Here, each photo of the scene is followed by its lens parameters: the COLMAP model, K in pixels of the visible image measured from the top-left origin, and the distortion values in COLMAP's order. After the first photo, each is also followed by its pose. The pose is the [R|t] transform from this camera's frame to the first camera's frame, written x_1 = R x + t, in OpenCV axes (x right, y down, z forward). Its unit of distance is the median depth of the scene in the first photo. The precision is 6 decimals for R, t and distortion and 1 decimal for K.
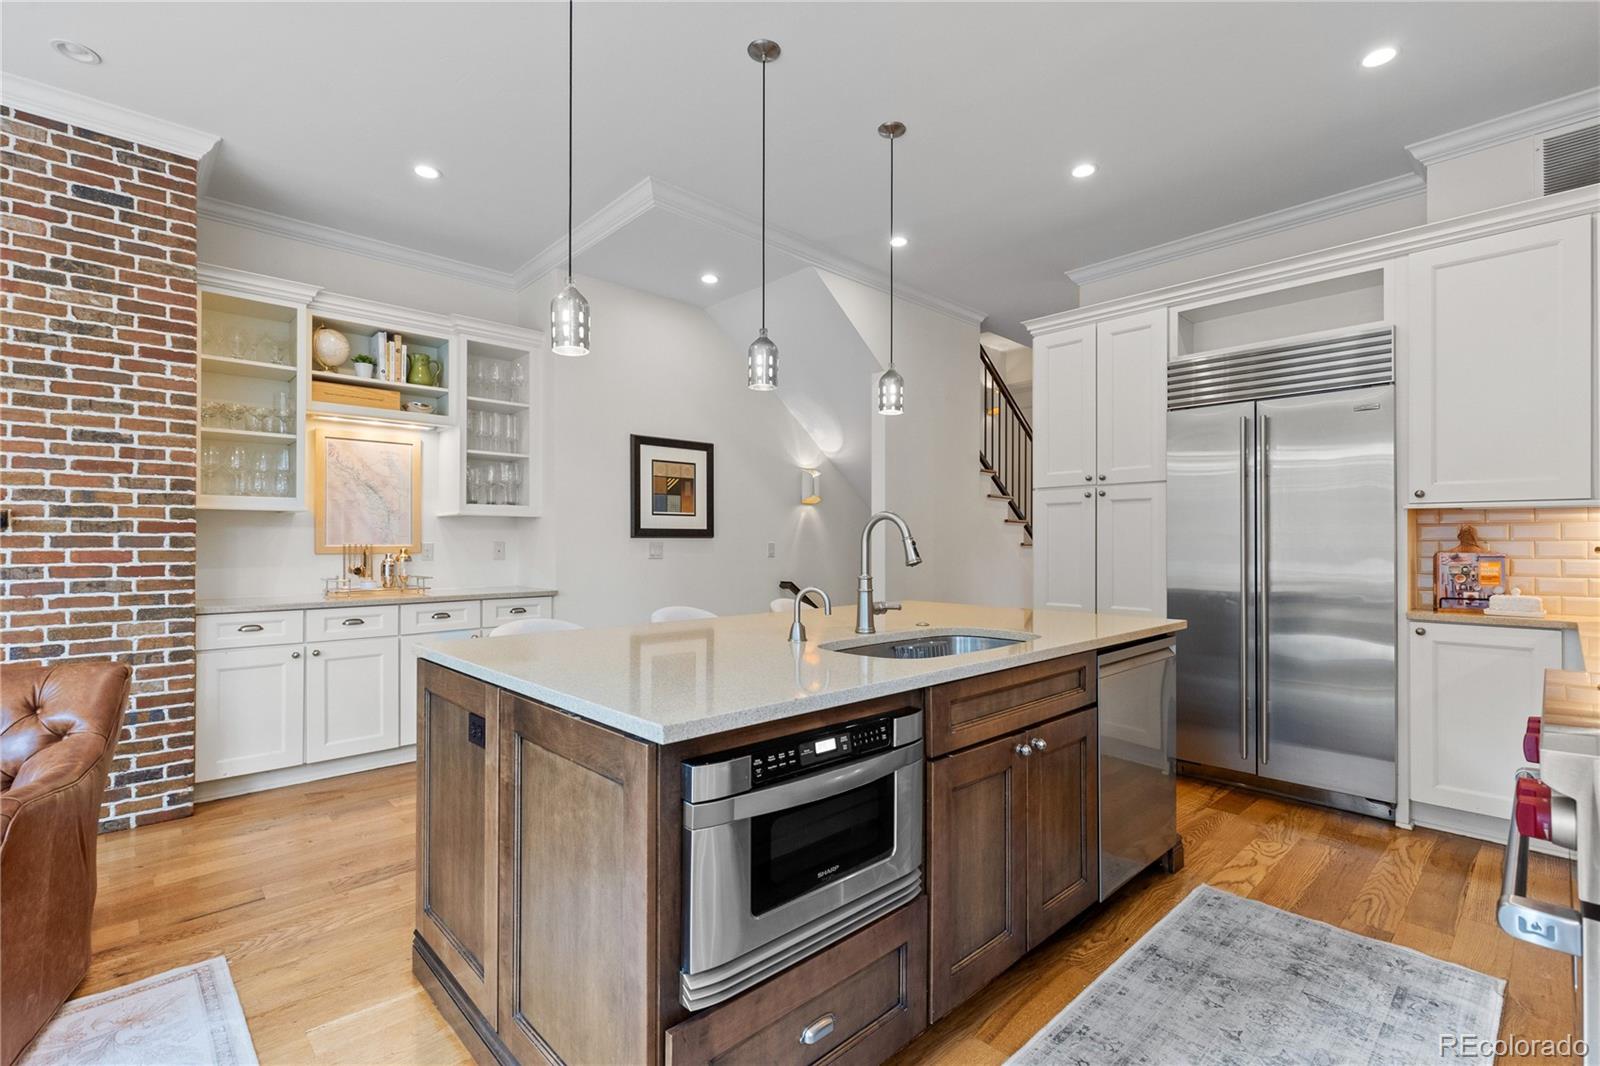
lens RADIAL K [[724.9, 0, 802.6], [0, 724.9, 538.1], [0, 0, 1]] dist [0.004579, -0.001106]
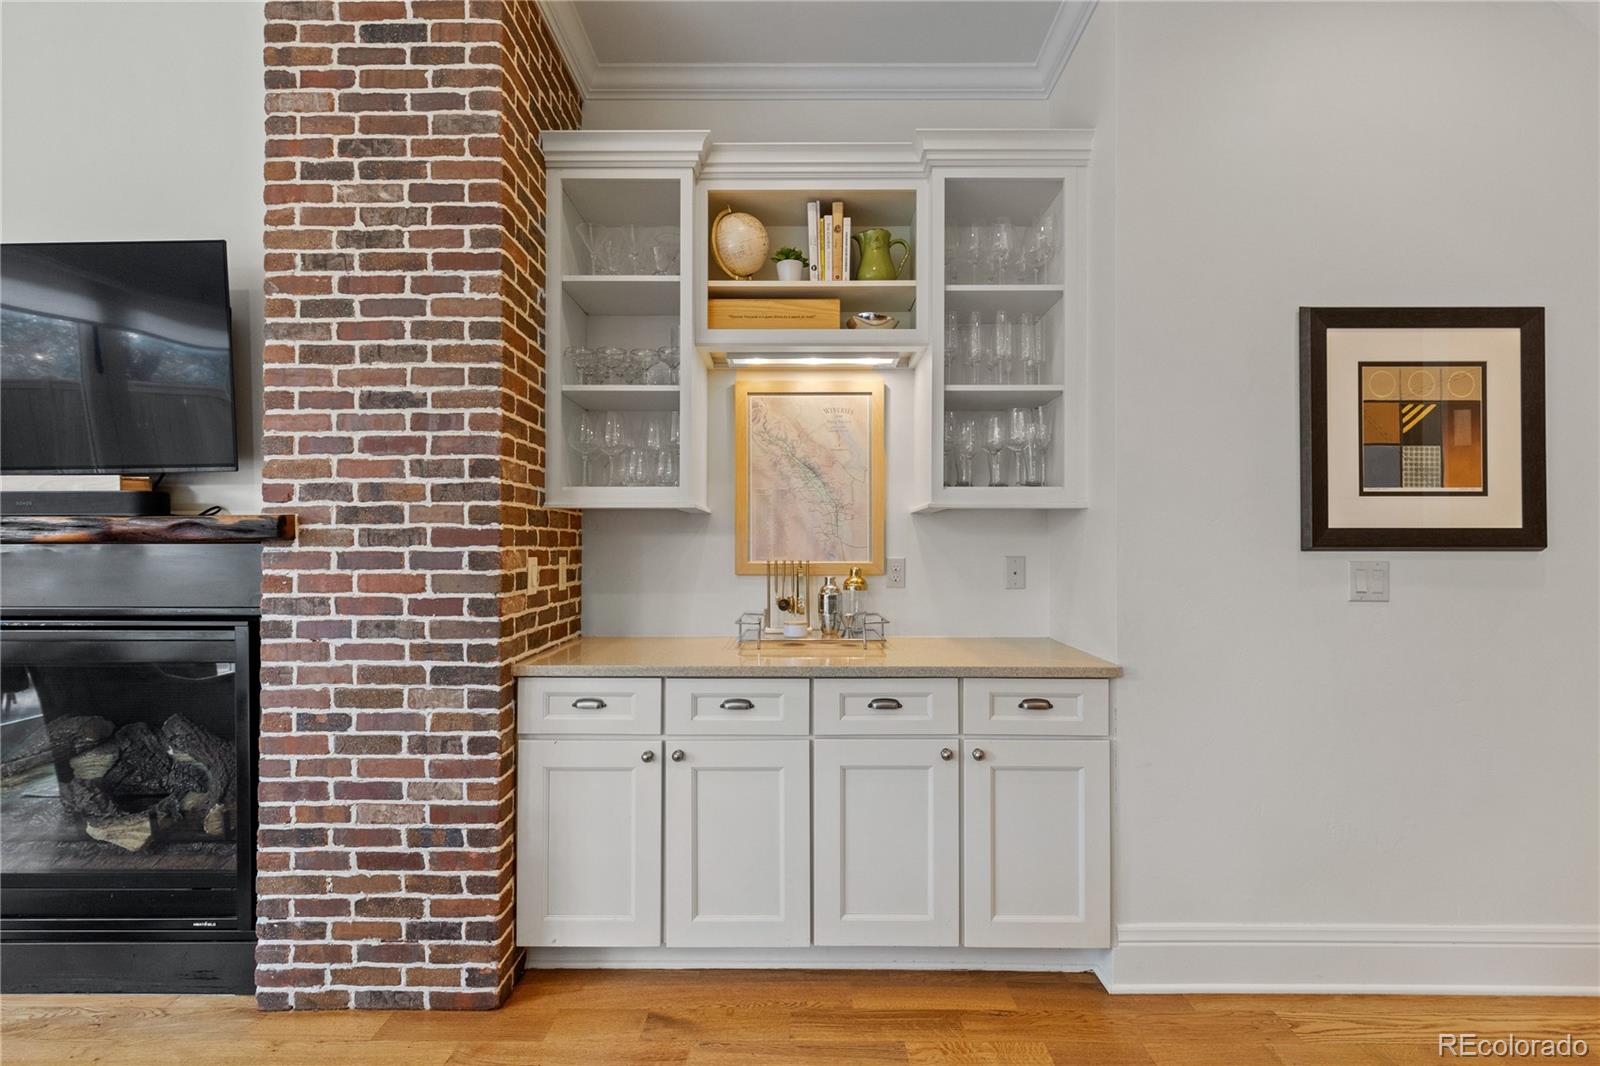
lens RADIAL K [[724.9, 0, 801.3], [0, 724.9, 537.1], [0, 0, 1]] dist [0.004579, -0.001106]
pose [[0.722230, -0.004747, -0.691637, -0.189034], [0.002902, 0.999988, -0.003832, -0.009394], [0.691647, 0.000760, 0.722235, 0.600281]]
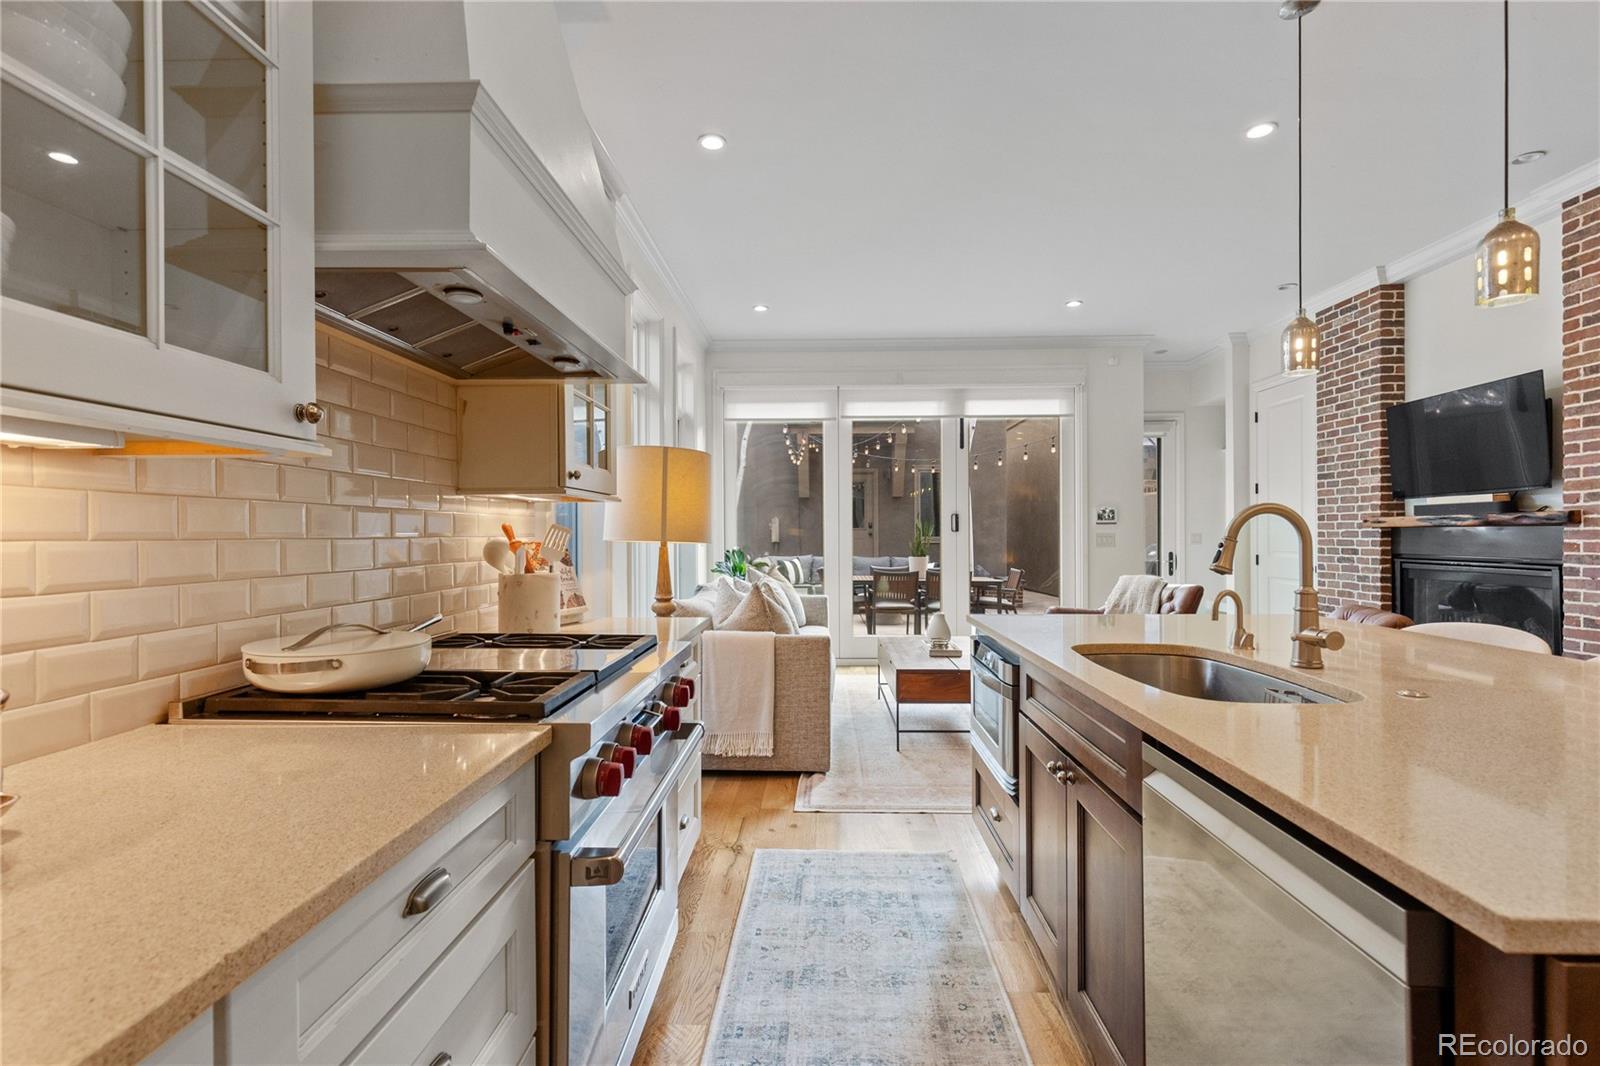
lens RADIAL K [[724.9, 0, 800.0], [0, 724.9, 524.7], [0, 0, 1]] dist [0.004579, -0.001106]
pose [[-0.714248, -0.008253, -0.699844, 0.566913], [0.000703, 0.999921, -0.012510, 0.001893], [0.699893, -0.009427, -0.714186, 0.685715]]
